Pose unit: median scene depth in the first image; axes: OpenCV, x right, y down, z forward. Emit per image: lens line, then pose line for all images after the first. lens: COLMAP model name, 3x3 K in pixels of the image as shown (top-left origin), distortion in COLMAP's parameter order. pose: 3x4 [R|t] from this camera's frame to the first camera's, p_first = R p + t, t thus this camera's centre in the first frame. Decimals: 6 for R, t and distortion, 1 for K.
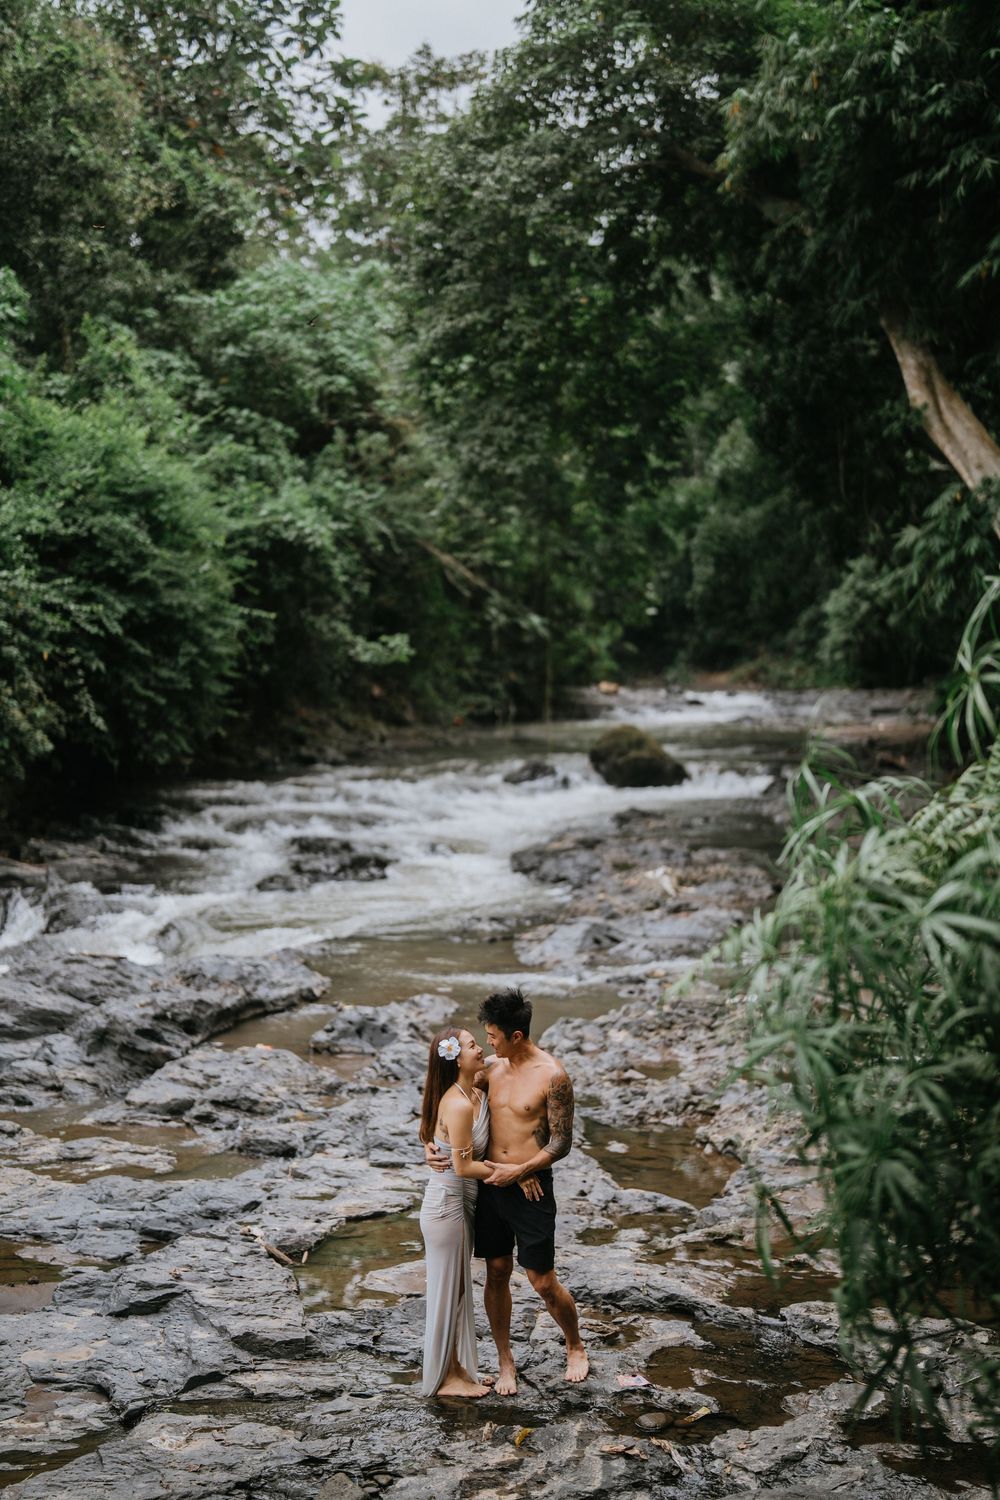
lens RADIAL K [[2058.4, 0, 500.0], [0, 2058.4, 750.0], [0, 0, 1]] dist [-0.156180, 1.047606]
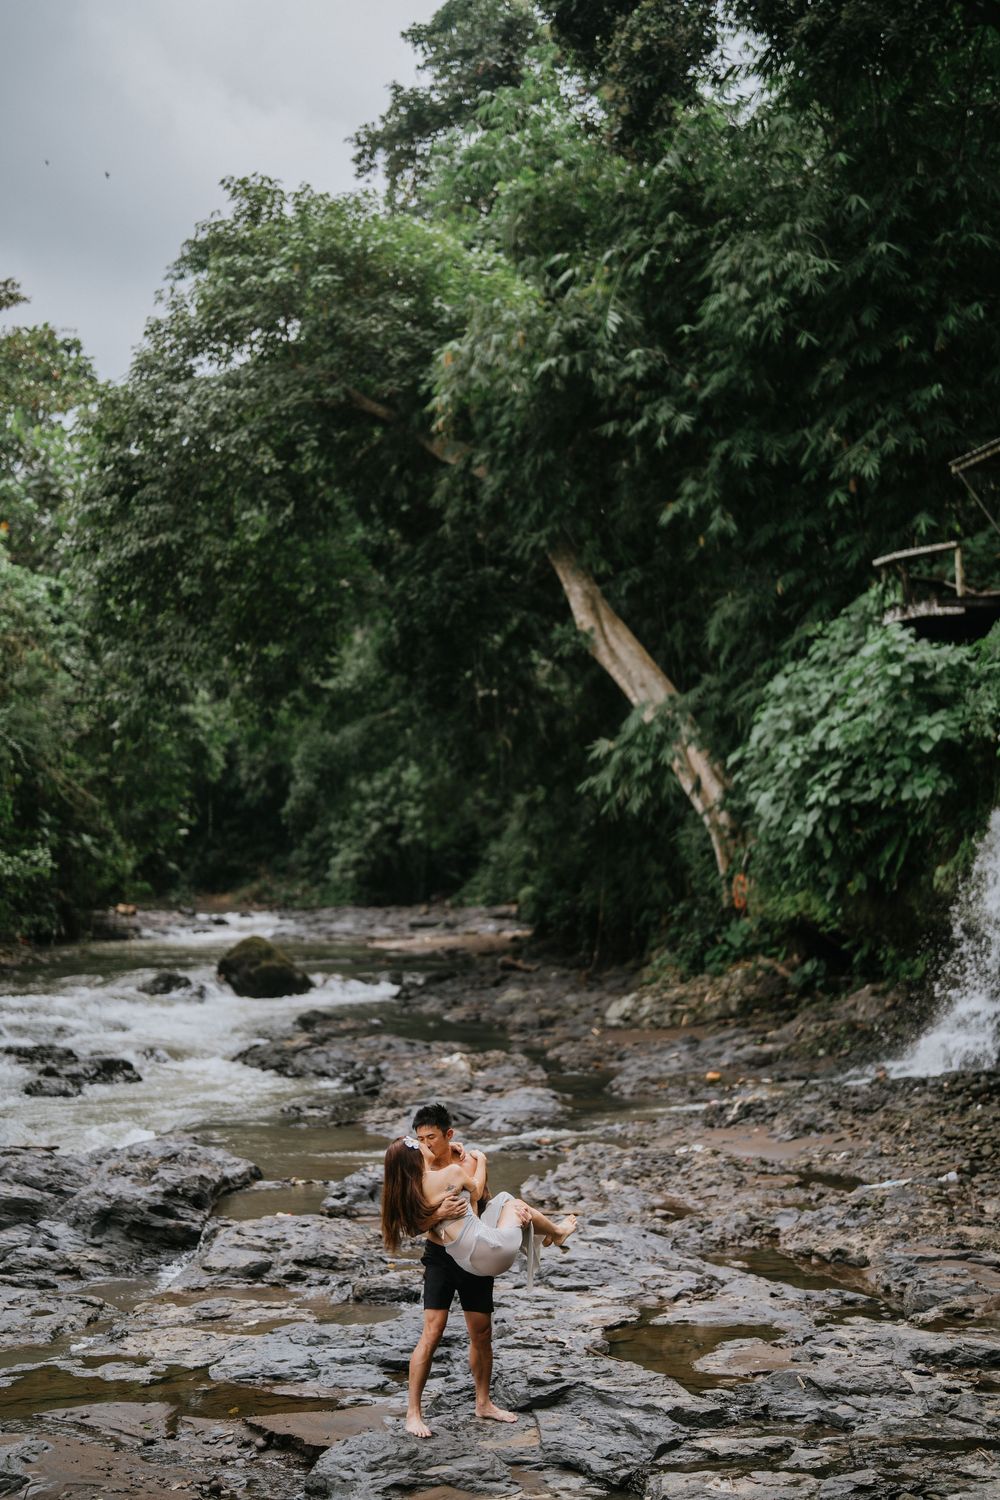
lens RADIAL K [[2058.4, 0, 500.0], [0, 2058.4, 750.0], [0, 0, 1]] dist [-0.156180, 1.047606]
pose [[0.960869, 0.004367, 0.276970, -0.228877], [0.026266, 0.993934, -0.106791, 0.018010], [-0.275756, 0.109887, 0.954926, -0.040948]]
